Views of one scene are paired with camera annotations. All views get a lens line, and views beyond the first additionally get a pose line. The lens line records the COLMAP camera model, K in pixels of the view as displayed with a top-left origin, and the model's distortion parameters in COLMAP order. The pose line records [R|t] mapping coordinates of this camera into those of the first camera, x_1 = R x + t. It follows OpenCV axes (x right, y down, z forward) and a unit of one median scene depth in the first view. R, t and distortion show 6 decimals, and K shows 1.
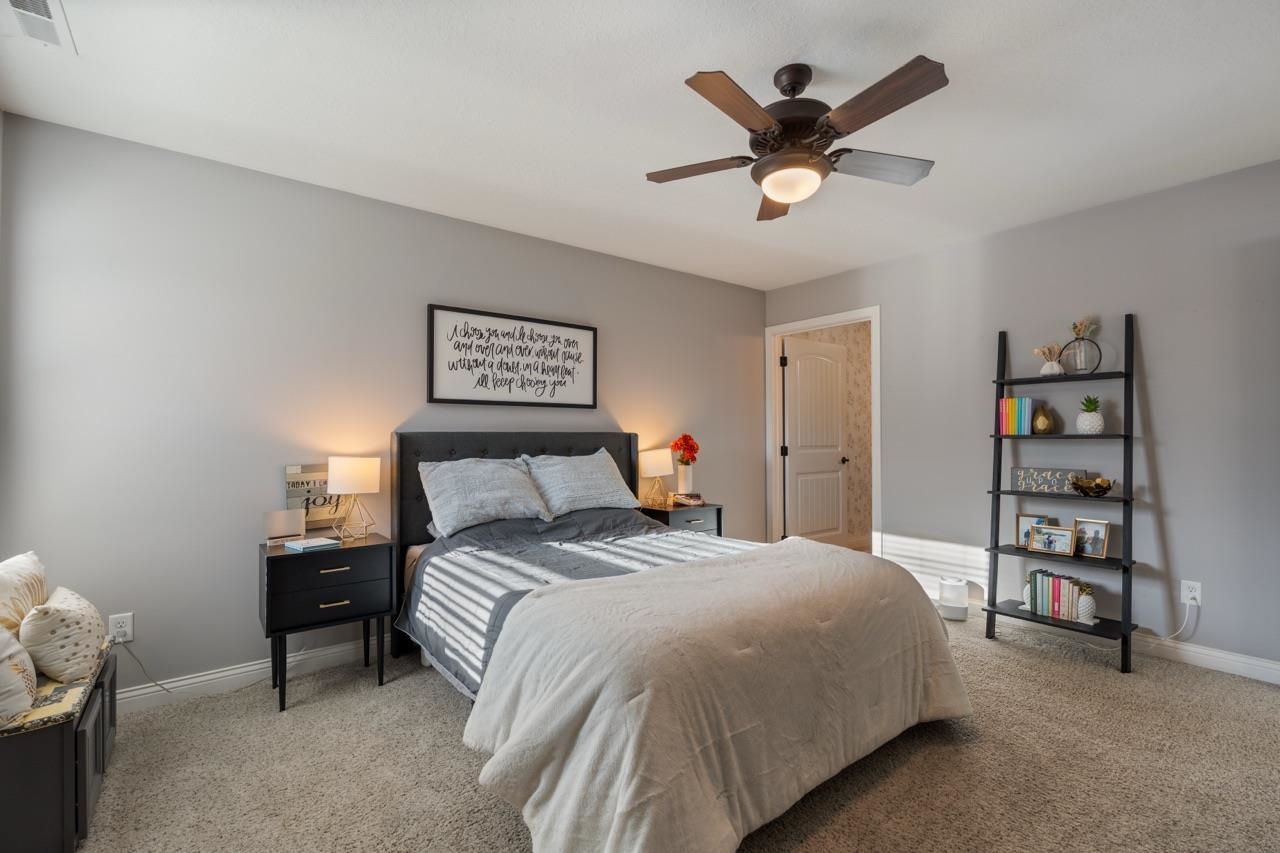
lens RADIAL K [[562.1, 0, 644.6], [0, 562.1, 431.8], [0, 0, 1]] dist [-0.002774, -0.000372]
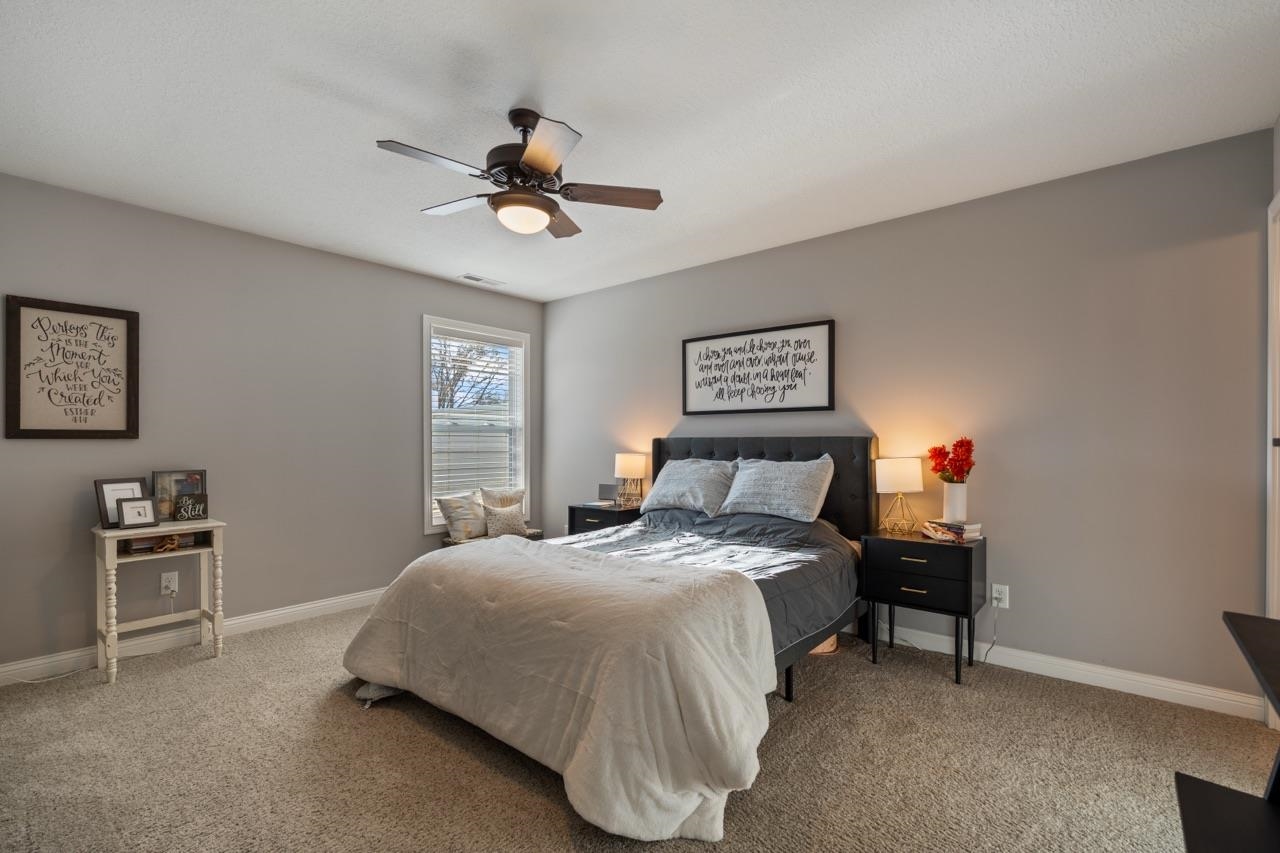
lens RADIAL K [[562.1, 0, 644.6], [0, 562.1, 431.8], [0, 0, 1]] dist [-0.002774, -0.000372]
pose [[0.224923, -0.021908, -0.974130, 0.786659], [0.001671, 0.999754, -0.022098, 0.013771], [0.974375, 0.003342, 0.224905, 0.559268]]
